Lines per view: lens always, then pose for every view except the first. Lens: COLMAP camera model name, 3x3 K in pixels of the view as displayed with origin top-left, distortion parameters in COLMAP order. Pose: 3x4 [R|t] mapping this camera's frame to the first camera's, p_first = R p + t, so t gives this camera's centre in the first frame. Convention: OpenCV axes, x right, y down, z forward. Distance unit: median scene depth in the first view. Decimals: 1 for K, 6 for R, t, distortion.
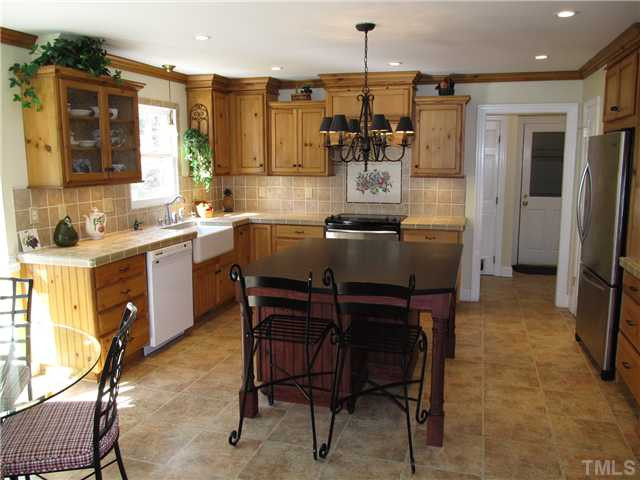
lens RADIAL K [[533.5, 0, 325.3], [0, 533.5, 238.8], [0, 0, 1]] dist [-0.056718, 0.018315]
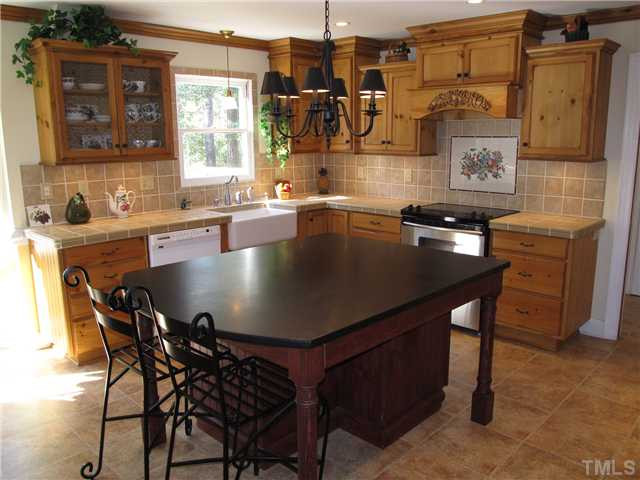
lens RADIAL K [[533.5, 0, 321.4], [0, 533.5, 240.4], [0, 0, 1]] dist [-0.056718, 0.018315]
pose [[0.889042, 0.086466, -0.449586, 0.273674], [-0.065000, 0.995895, 0.062999, -0.034873], [0.453187, -0.026786, 0.891013, 0.240184]]
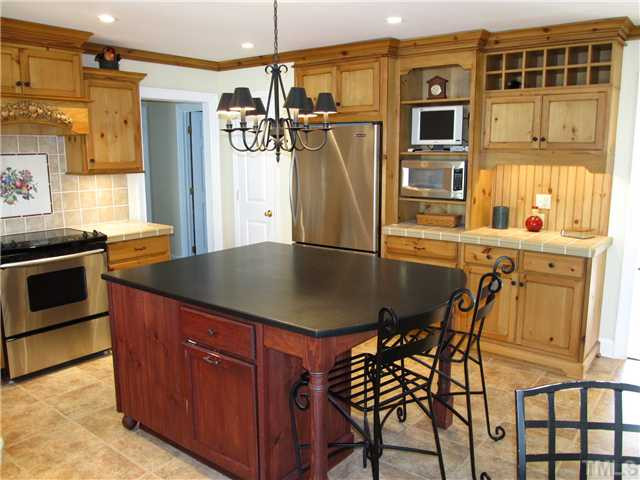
lens RADIAL K [[533.5, 0, 323.6], [0, 533.5, 244.1], [0, 0, 1]] dist [-0.056718, 0.018315]
pose [[0.371461, -0.162222, 0.914167, -0.433776], [0.143482, 0.982819, 0.116102, -0.062280], [-0.917295, 0.088039, 0.388354, 0.440589]]
